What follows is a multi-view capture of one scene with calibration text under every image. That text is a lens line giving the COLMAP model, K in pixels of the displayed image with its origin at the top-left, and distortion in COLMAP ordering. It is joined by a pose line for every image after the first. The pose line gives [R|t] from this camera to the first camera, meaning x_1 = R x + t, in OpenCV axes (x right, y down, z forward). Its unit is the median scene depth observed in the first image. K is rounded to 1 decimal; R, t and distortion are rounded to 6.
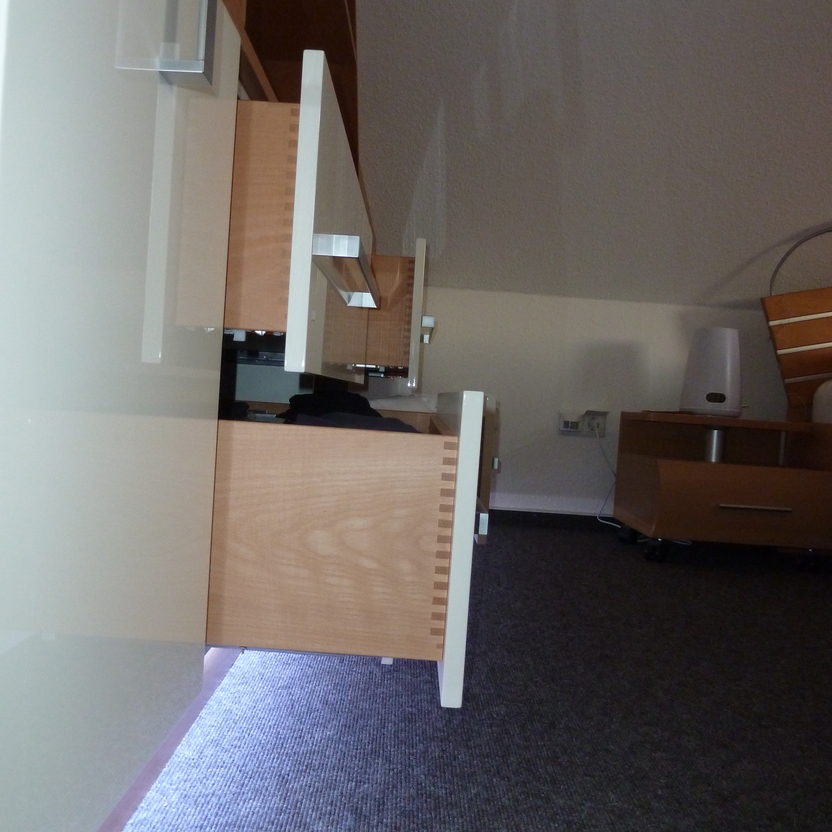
lens RADIAL K [[828.7, 0, 415.8], [0, 828.7, 412.0], [0, 0, 1]] dist [-0.034793, 0.000000]
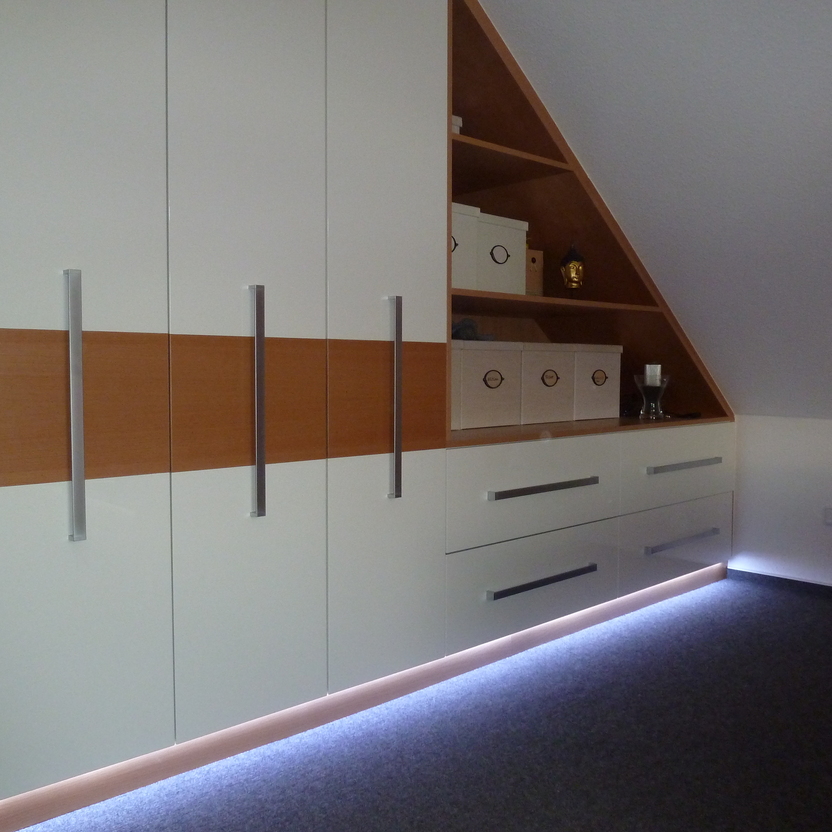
lens RADIAL K [[828.7, 0, 417.9], [0, 828.7, 414.9], [0, 0, 1]] dist [-0.034793, 0.000000]
pose [[0.682599, -0.022244, -0.730454, 1.571420], [0.029271, 0.999567, -0.003085, -0.454373], [0.730207, -0.019275, 0.682954, -0.943387]]
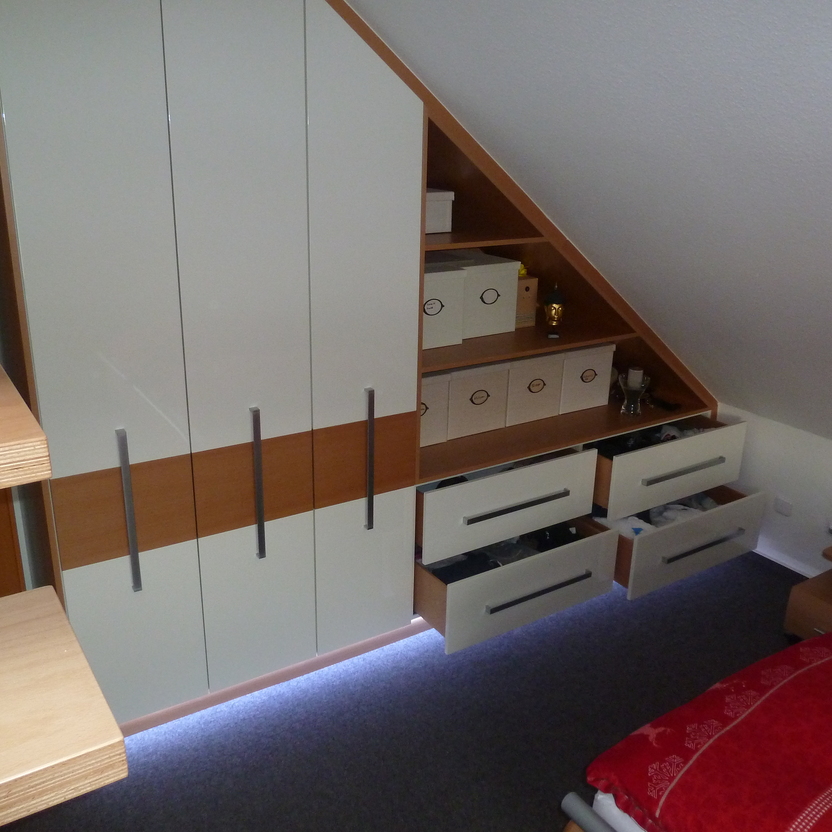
lens RADIAL K [[828.7, 0, 417.6], [0, 828.7, 416.4], [0, 0, 1]] dist [-0.034793, 0.000000]
pose [[0.550855, 0.227730, -0.802931, 2.385118], [-0.001136, 0.962257, 0.272139, -1.505209], [0.834600, -0.148997, 0.530323, -0.878701]]
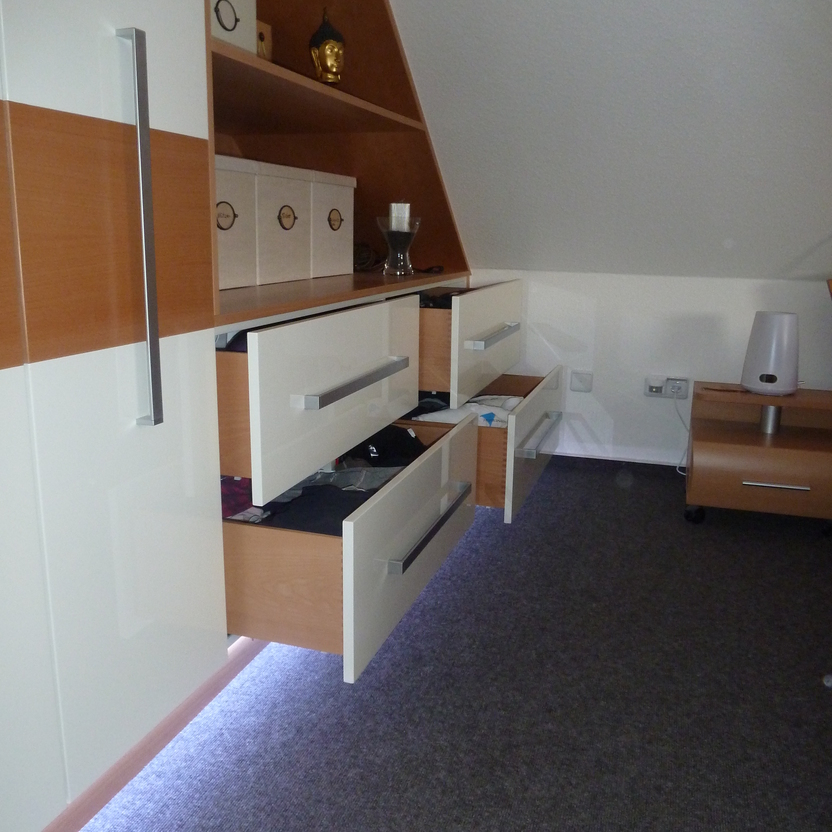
lens RADIAL K [[828.7, 0, 418.1], [0, 828.7, 413.7], [0, 0, 1]] dist [-0.034793, 0.000000]
pose [[0.951505, 0.013271, -0.307346, 0.608965], [0.043875, 0.983001, 0.178278, -0.452050], [0.304487, -0.183117, 0.934749, -0.464718]]
